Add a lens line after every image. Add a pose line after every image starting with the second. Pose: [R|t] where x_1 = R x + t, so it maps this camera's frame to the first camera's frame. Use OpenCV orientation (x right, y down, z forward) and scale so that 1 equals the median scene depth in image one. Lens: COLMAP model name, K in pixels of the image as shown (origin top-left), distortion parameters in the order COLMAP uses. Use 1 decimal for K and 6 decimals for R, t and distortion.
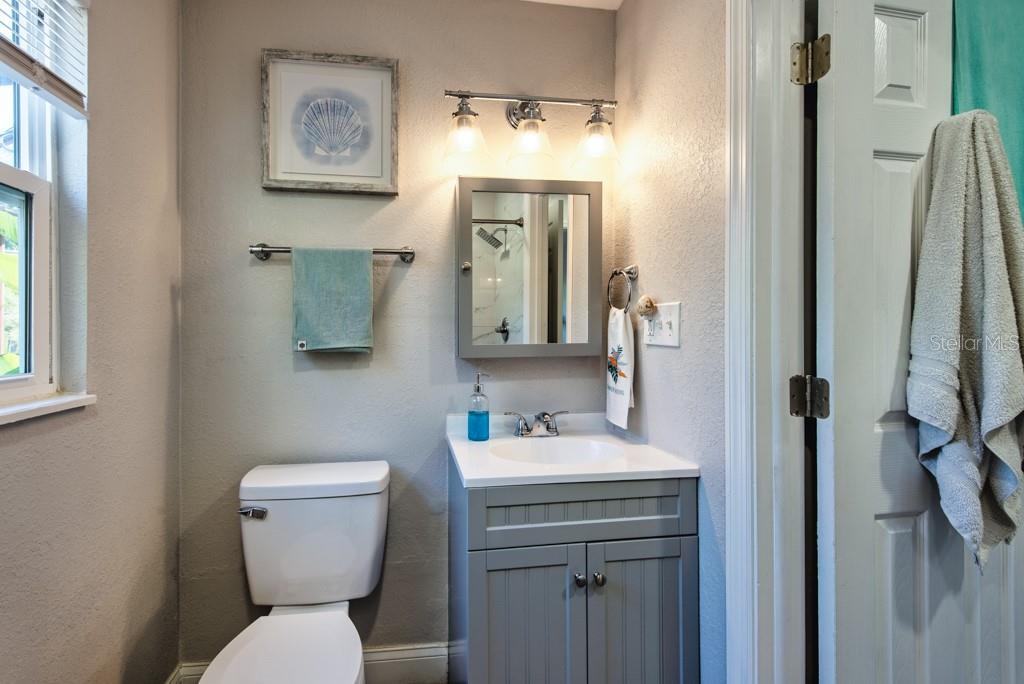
lens RADIAL K [[404.2, 0, 496.2], [0, 404.2, 332.9], [0, 0, 1]] dist [0.016349, -0.003976]
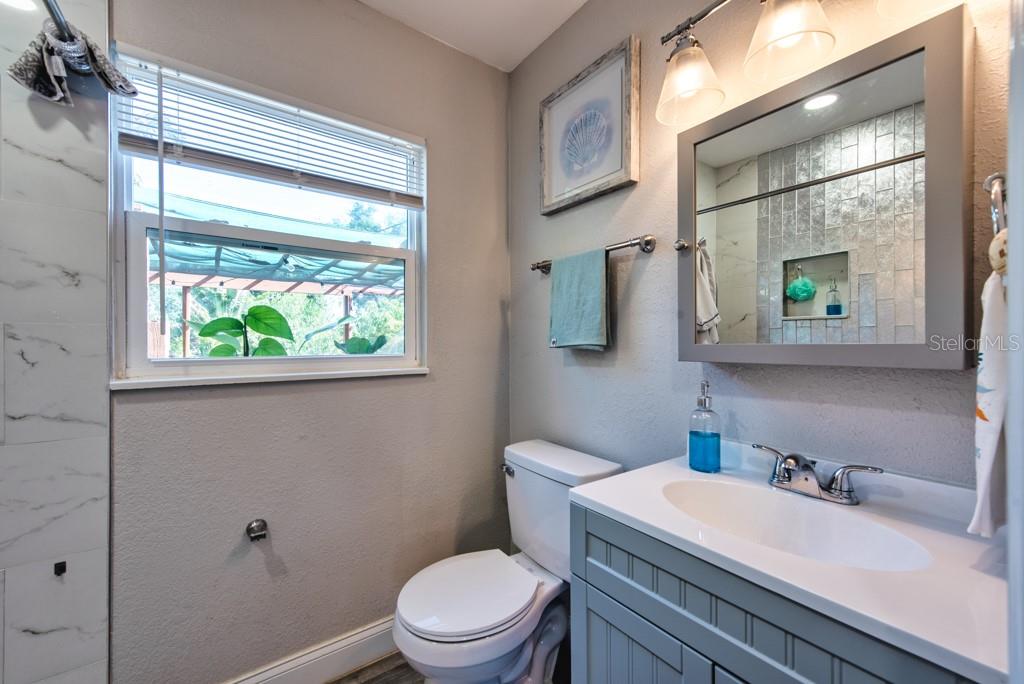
lens RADIAL K [[404.2, 0, 510.0], [0, 404.2, 339.6], [0, 0, 1]] dist [0.016349, -0.003976]
pose [[0.479091, 0.000161, -0.877765, 0.445416], [0.001264, 0.999999, 0.000873, 0.019410], [0.877764, -0.001528, 0.479091, 0.314993]]
